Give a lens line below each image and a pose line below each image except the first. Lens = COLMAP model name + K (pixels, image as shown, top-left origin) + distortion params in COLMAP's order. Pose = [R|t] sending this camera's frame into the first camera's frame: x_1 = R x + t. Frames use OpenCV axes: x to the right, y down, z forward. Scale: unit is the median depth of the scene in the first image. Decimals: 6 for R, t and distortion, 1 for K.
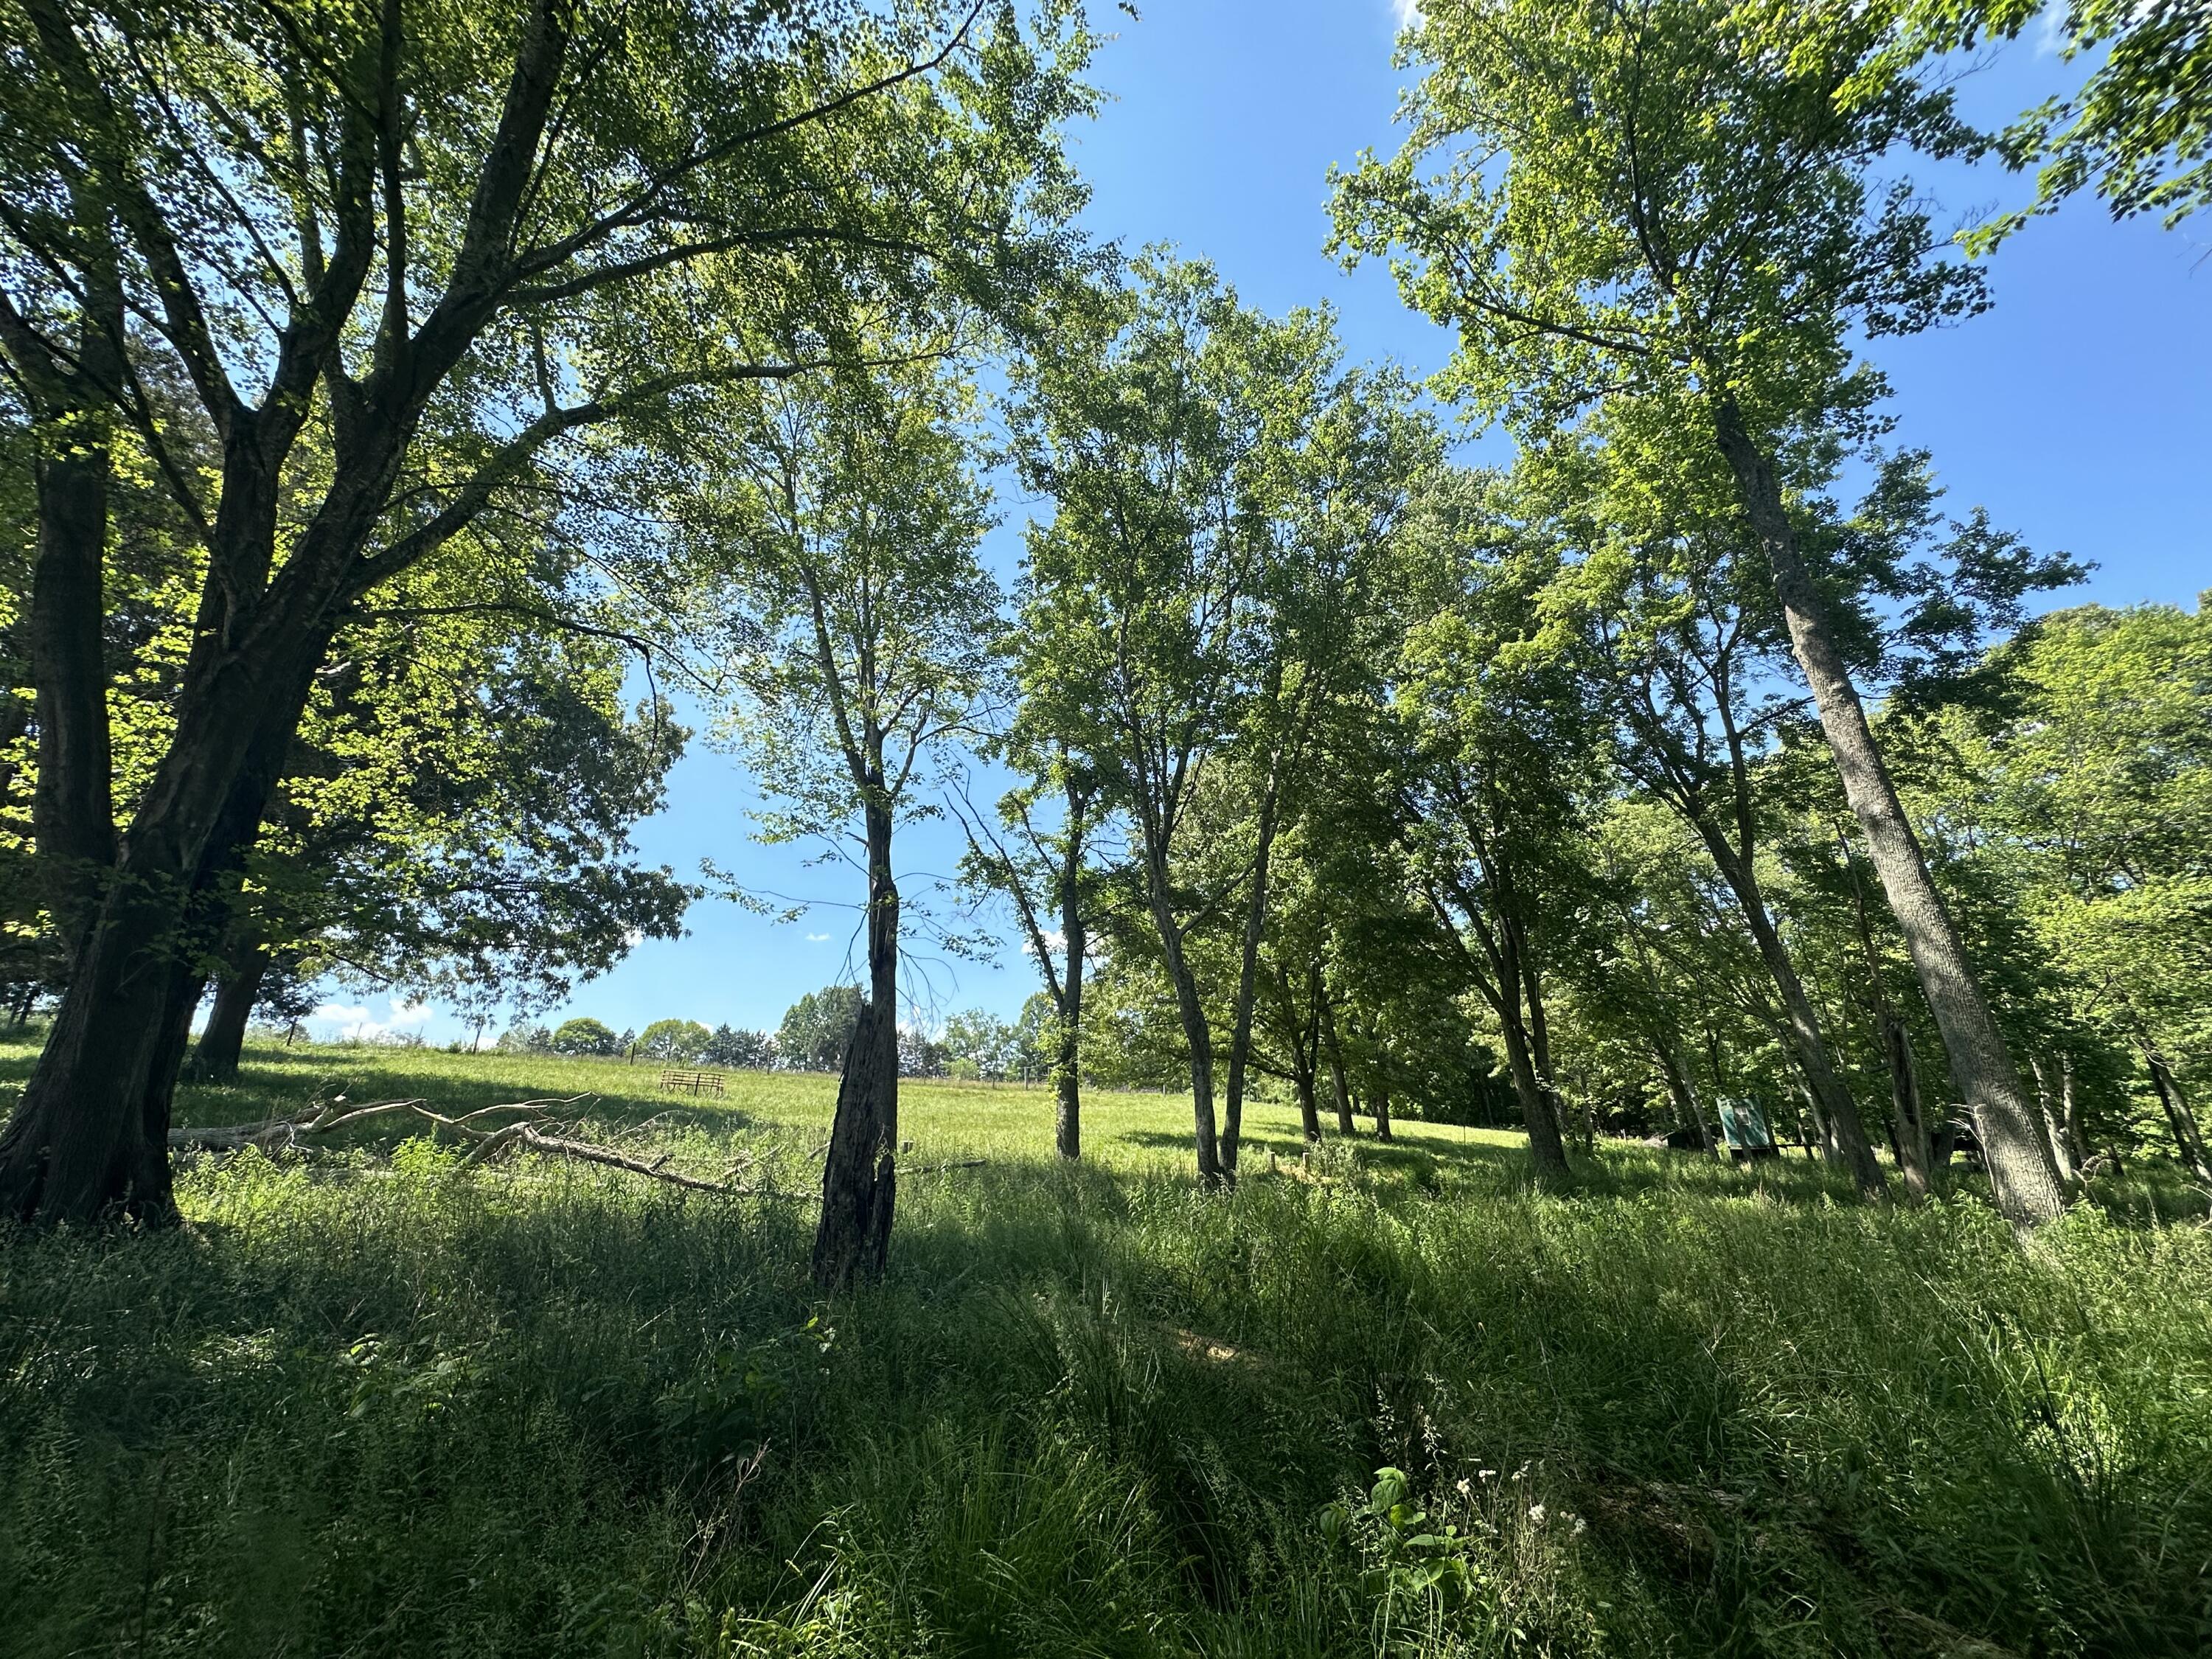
lens RADIAL K [[889.0, 0, 1097.6], [0, 889.0, 832.8], [0, 0, 1]] dist [-0.006762, 0.001203]
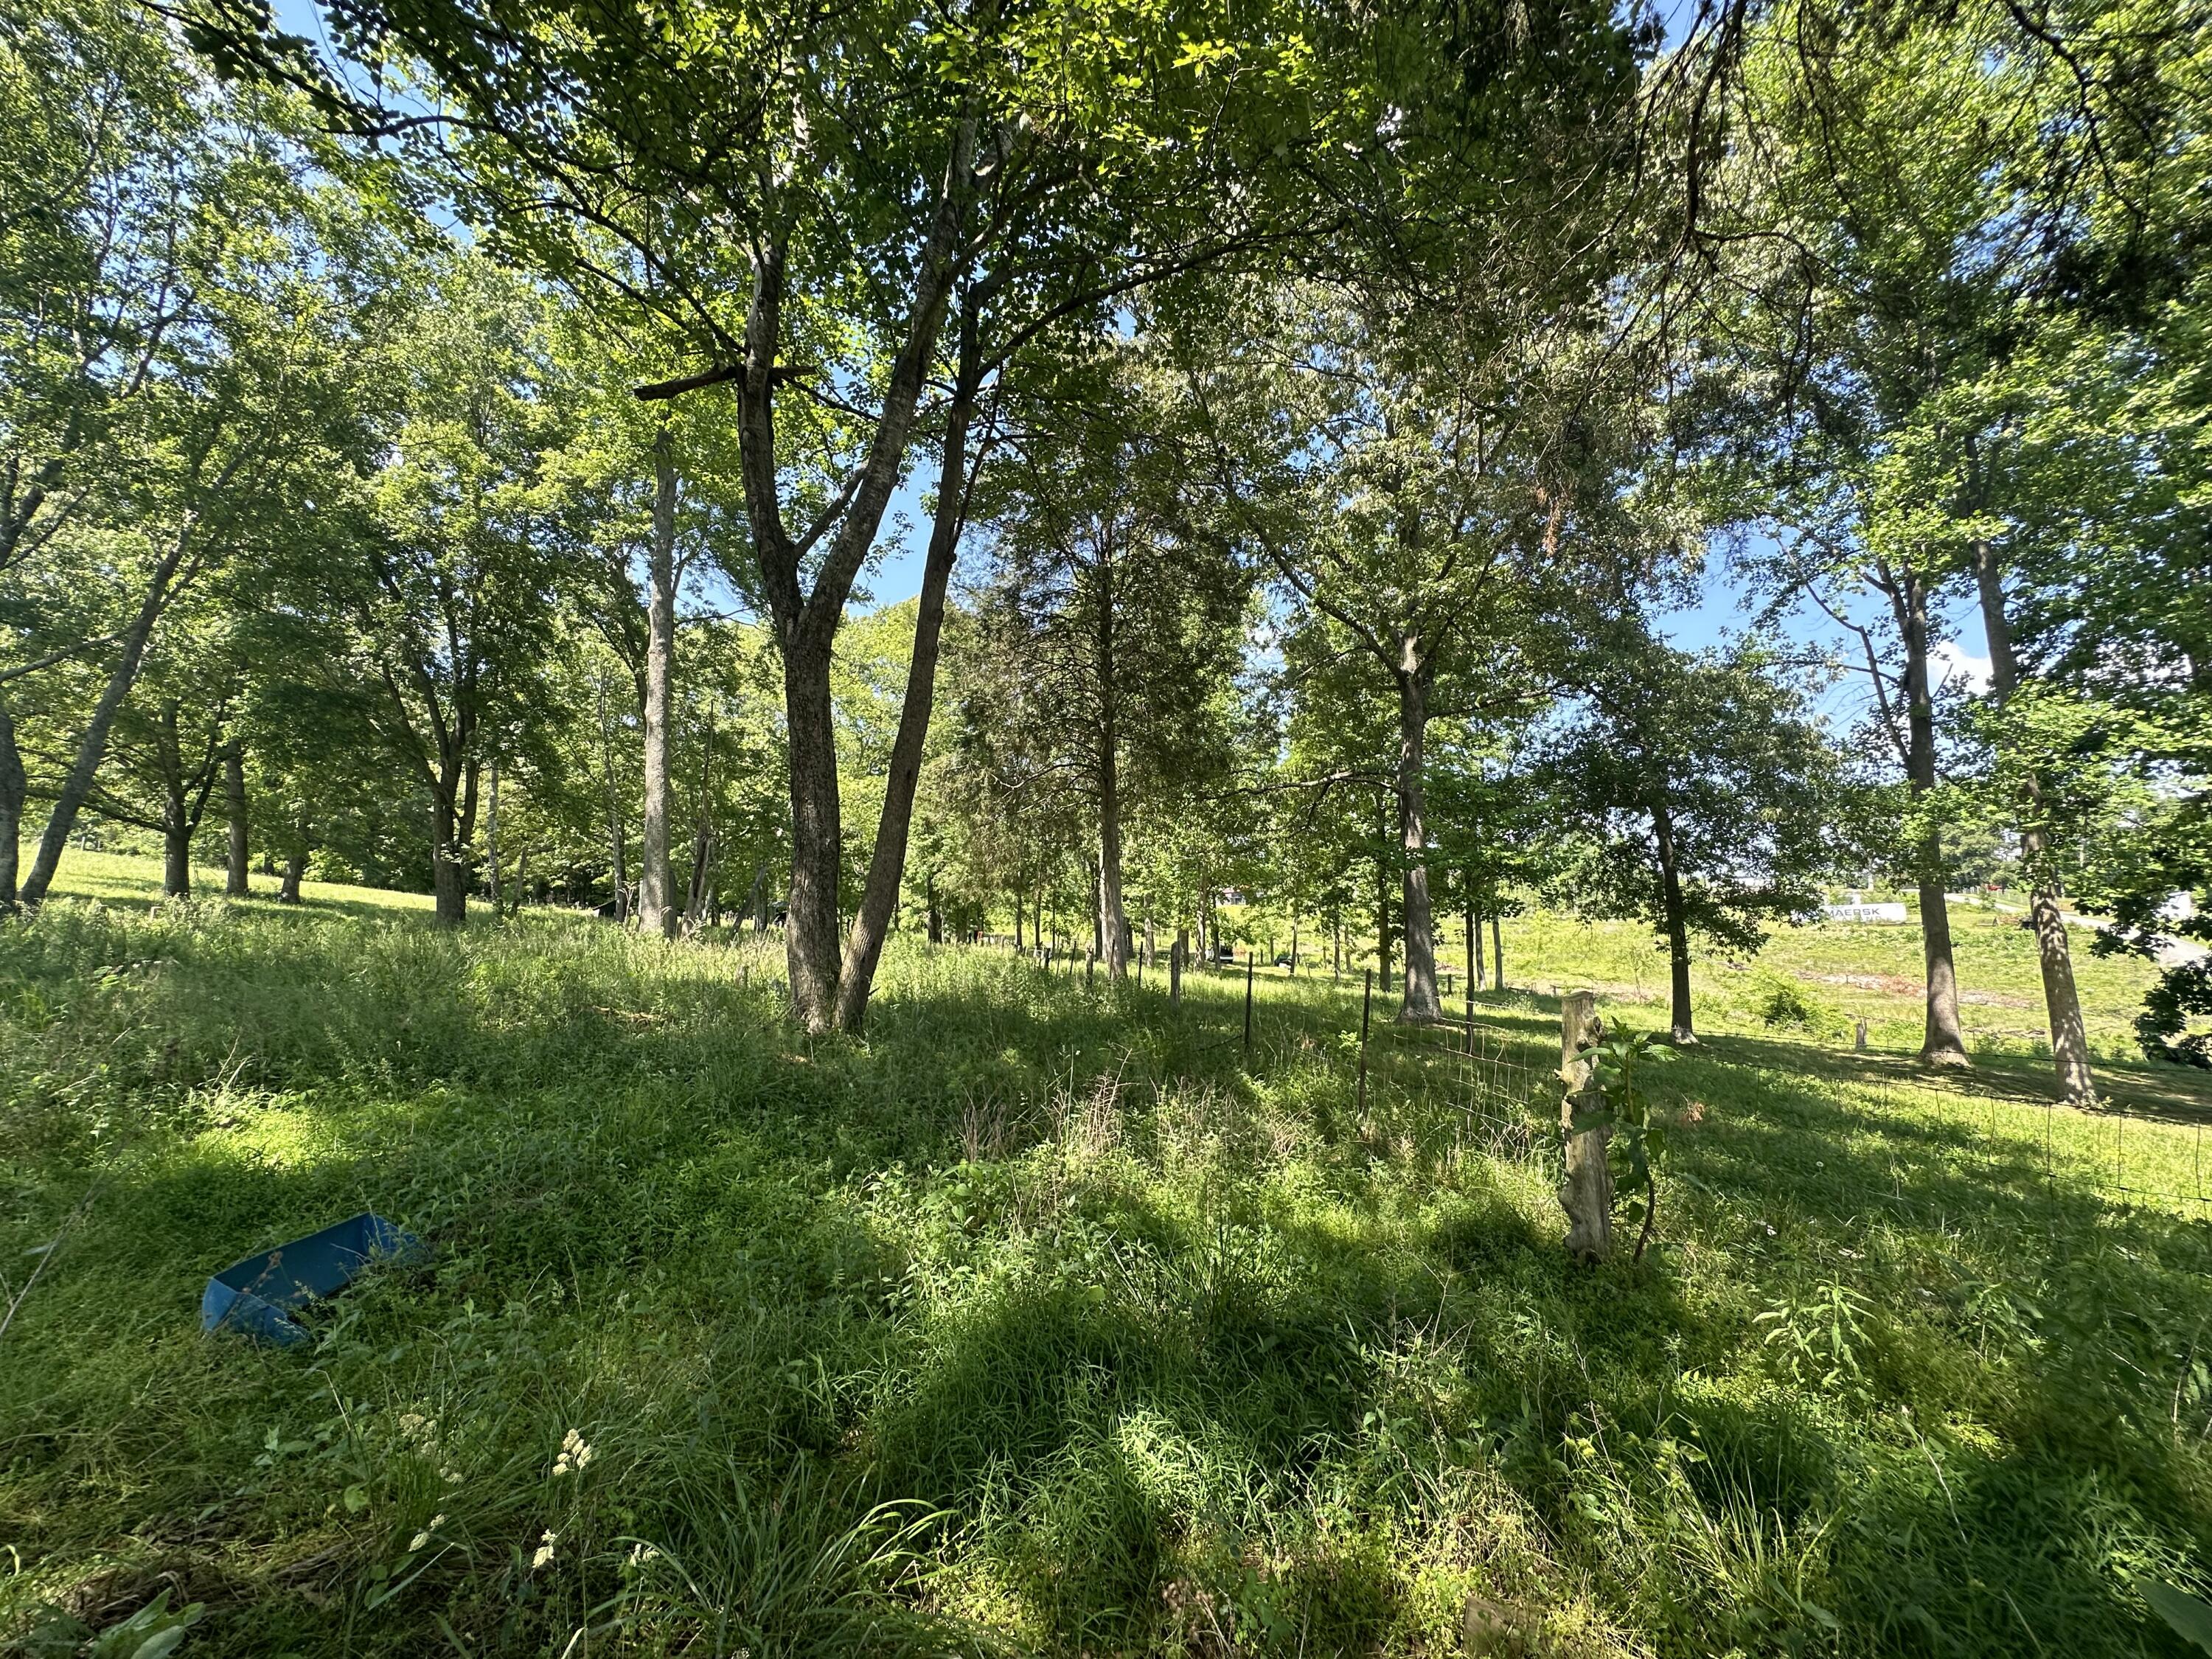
lens RADIAL K [[889.0, 0, 1116.6], [0, 889.0, 834.3], [0, 0, 1]] dist [-0.006762, 0.001203]
pose [[0.516850, 0.096685, 0.850599, -0.061805], [-0.298738, 0.951511, 0.073368, -0.121903], [-0.802260, -0.292026, 0.520672, -0.400496]]
